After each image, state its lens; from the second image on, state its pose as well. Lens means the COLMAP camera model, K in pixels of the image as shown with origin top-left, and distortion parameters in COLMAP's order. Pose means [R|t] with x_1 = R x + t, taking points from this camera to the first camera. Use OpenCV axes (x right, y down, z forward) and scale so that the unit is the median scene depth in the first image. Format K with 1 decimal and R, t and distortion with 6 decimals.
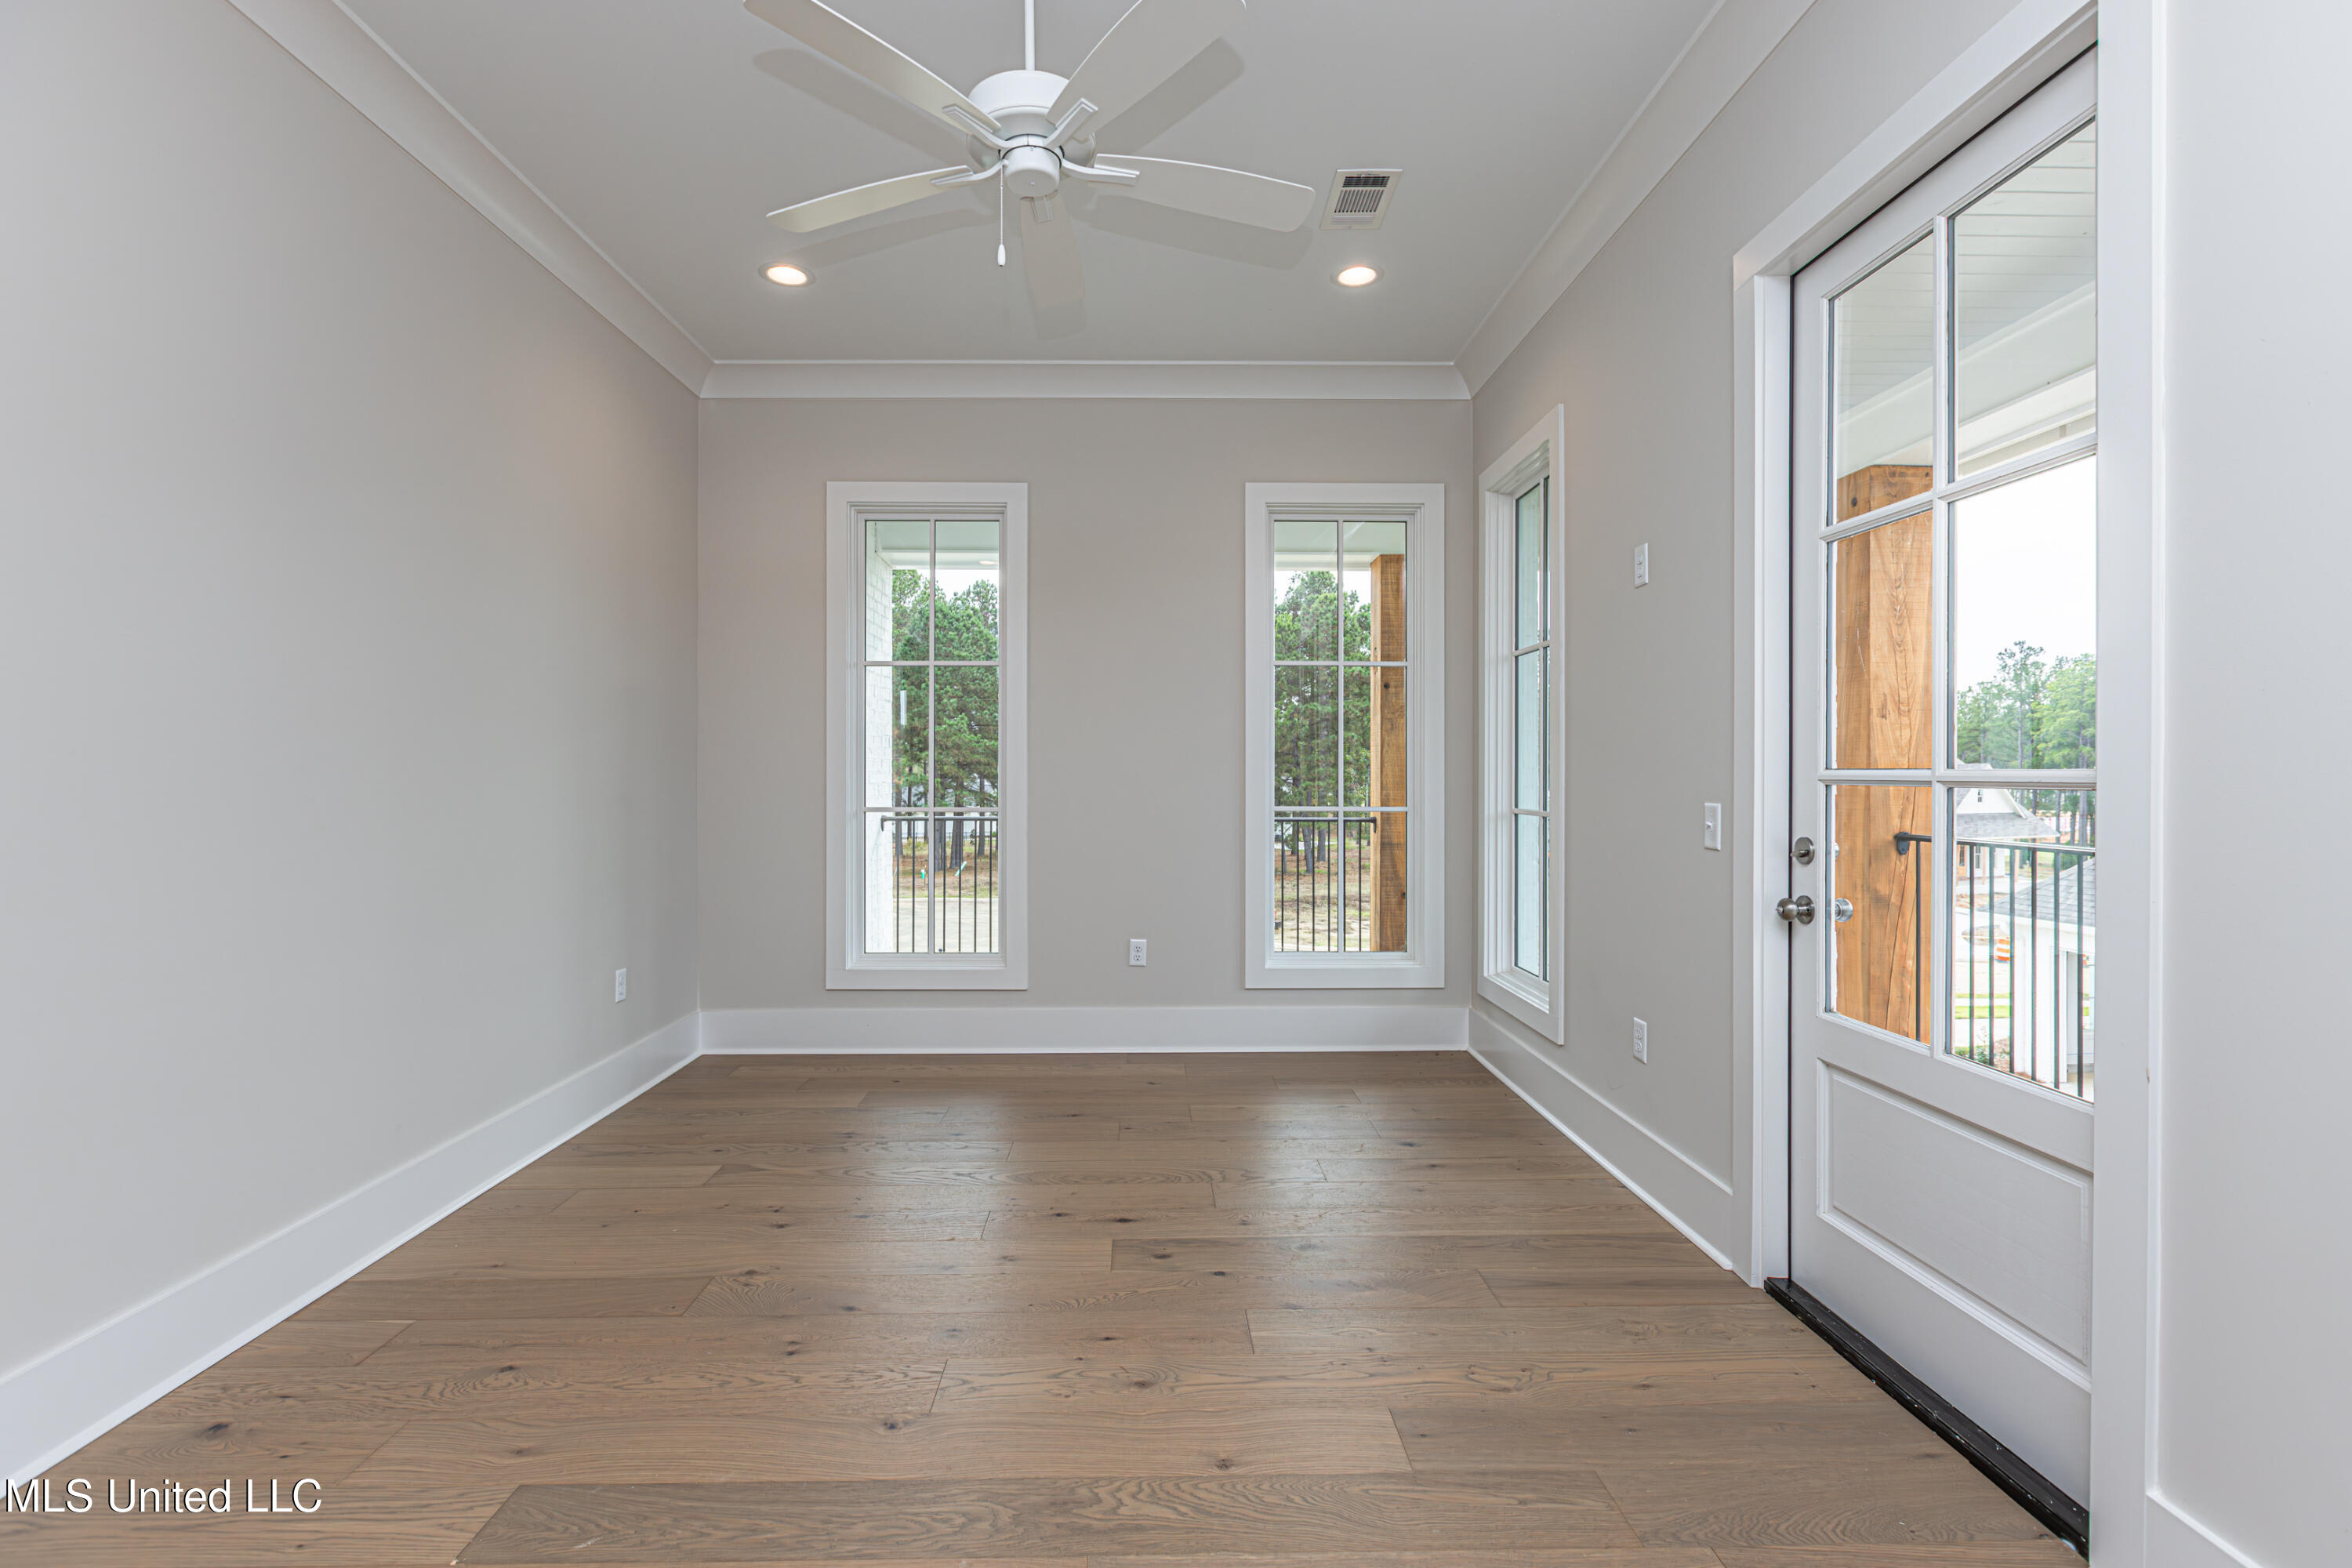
lens RADIAL K [[1053.1, 0, 1154.0], [0, 1053.1, 782.2], [0, 0, 1]] dist [-0.000248, -0.001475]
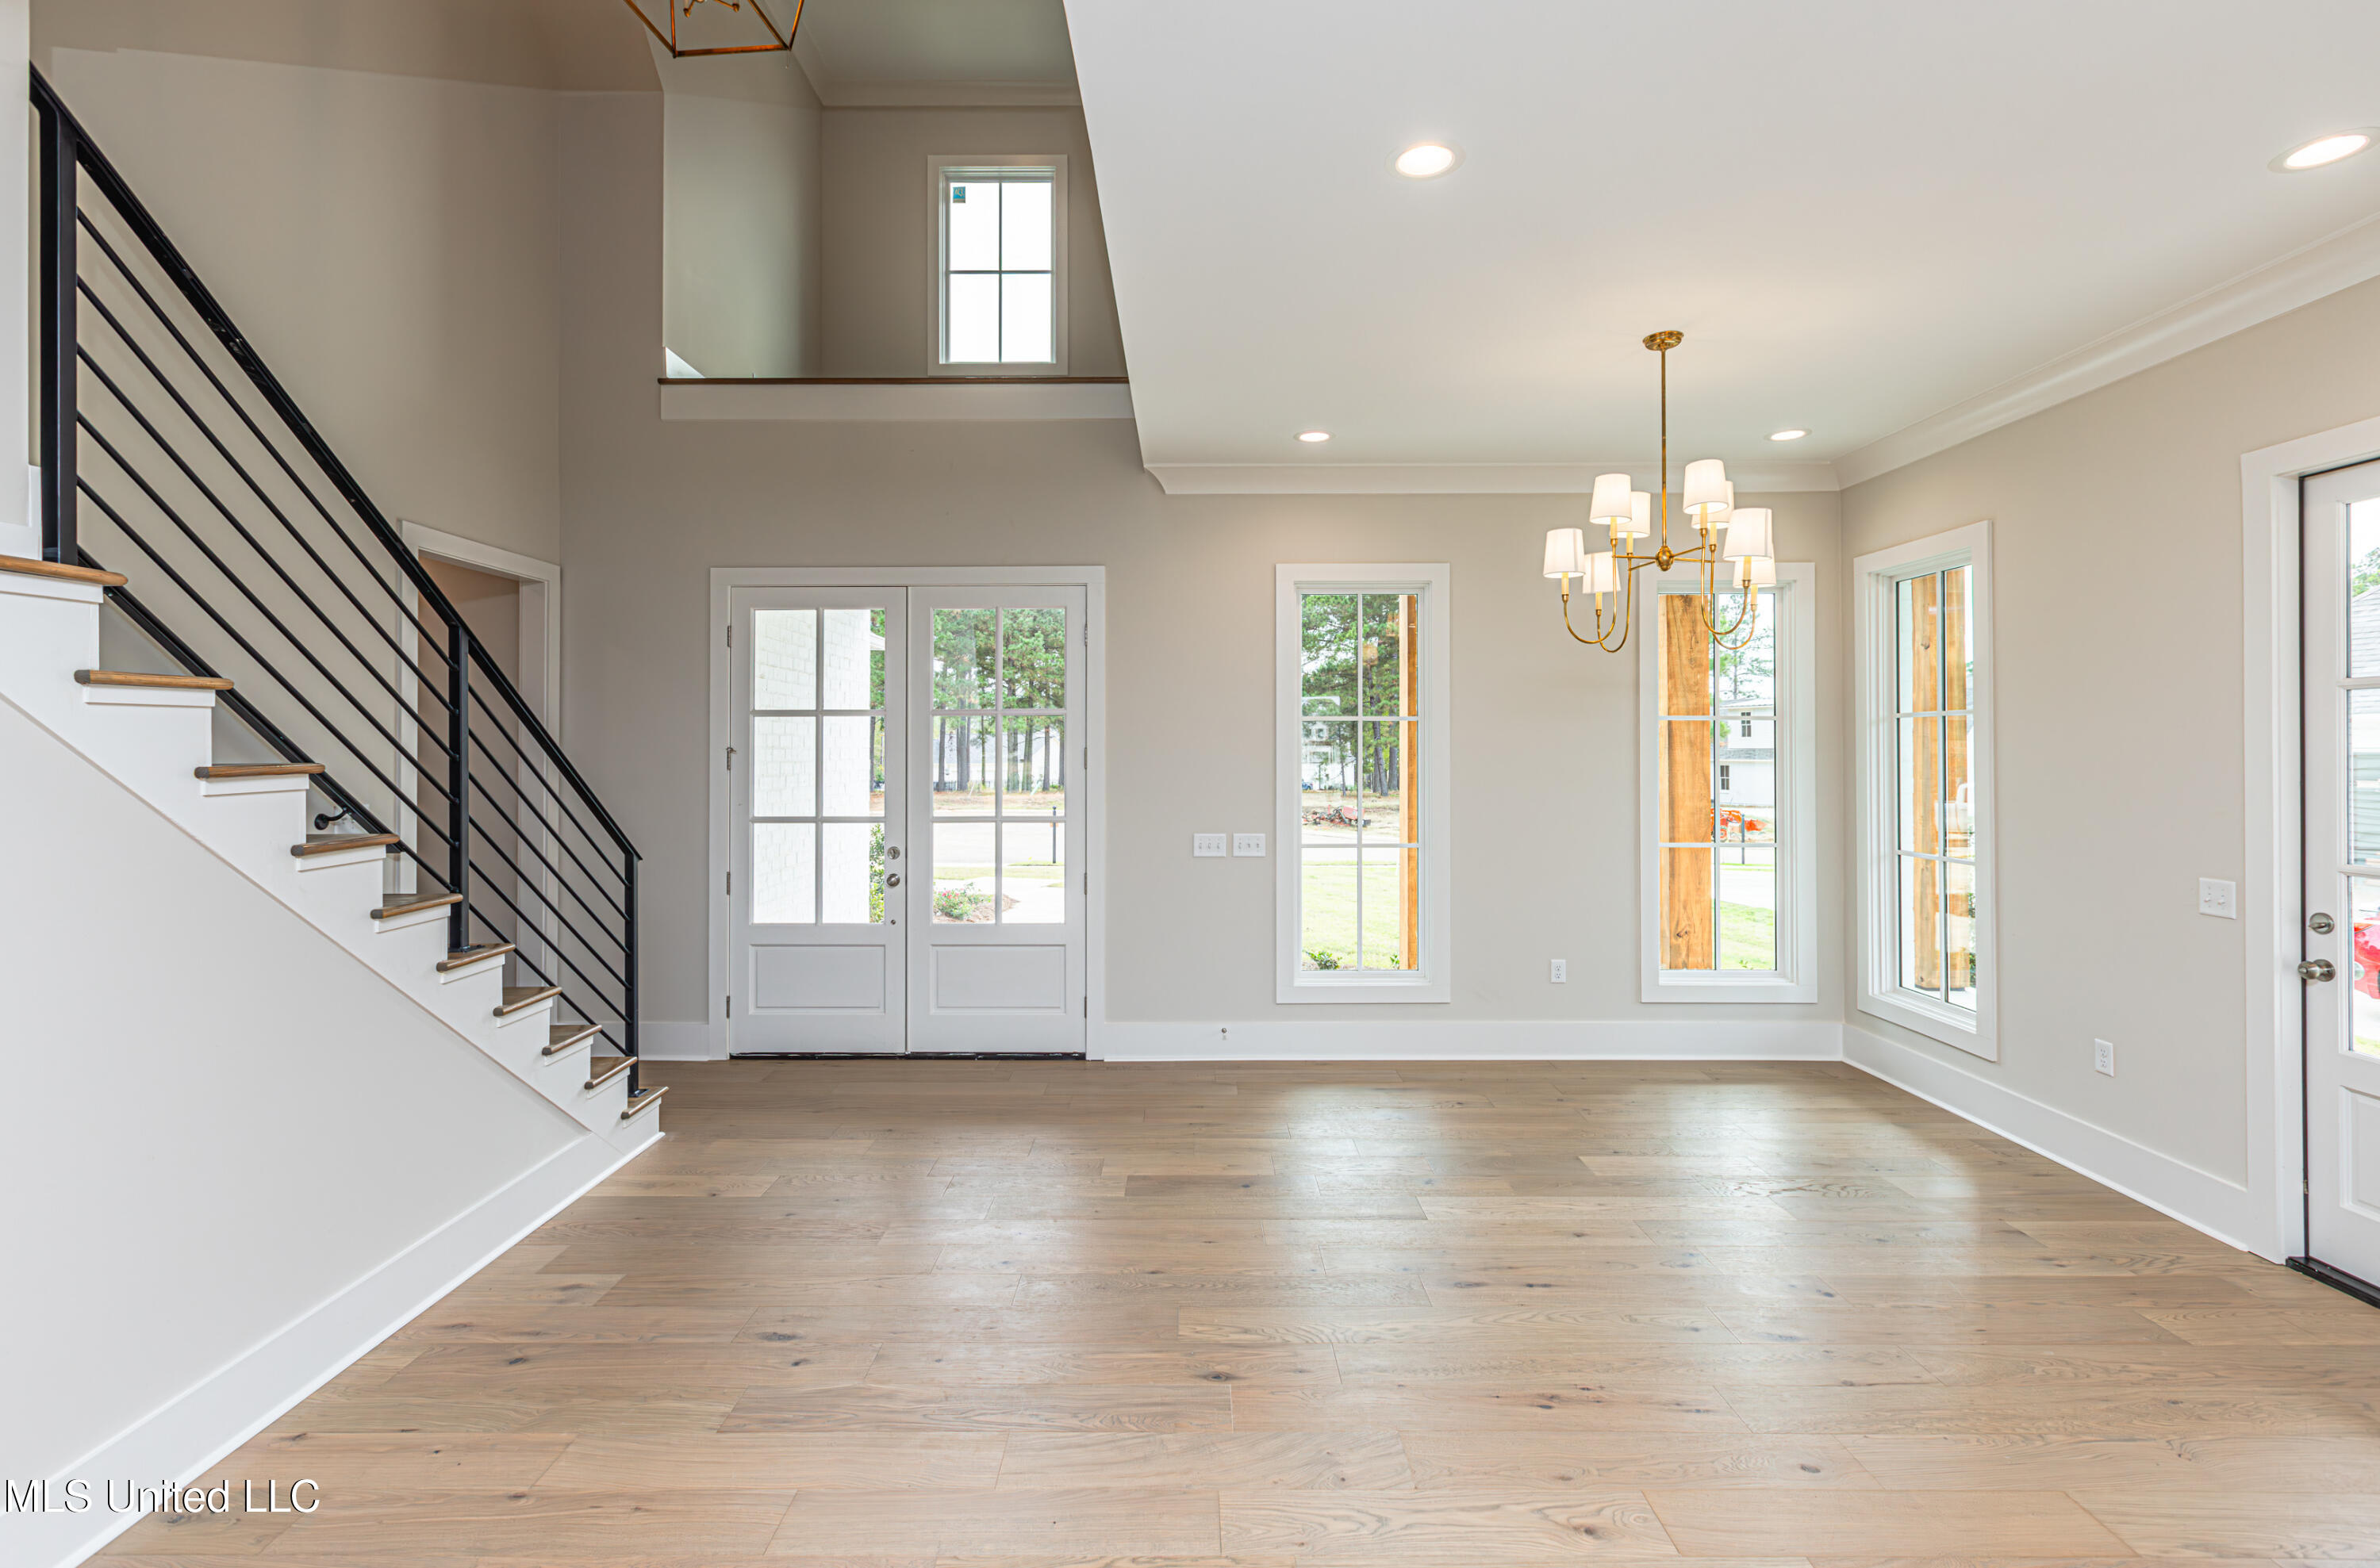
lens RADIAL K [[1066.1, 0, 1183.4], [0, 1066.1, 740.1], [0, 0, 1]] dist [0.000593, -0.002642]
pose [[0.999866, -0.003924, -0.015913, -0.420190], [0.003704, 0.999897, -0.013853, -0.082028], [0.015966, 0.013793, 0.999777, -0.184674]]
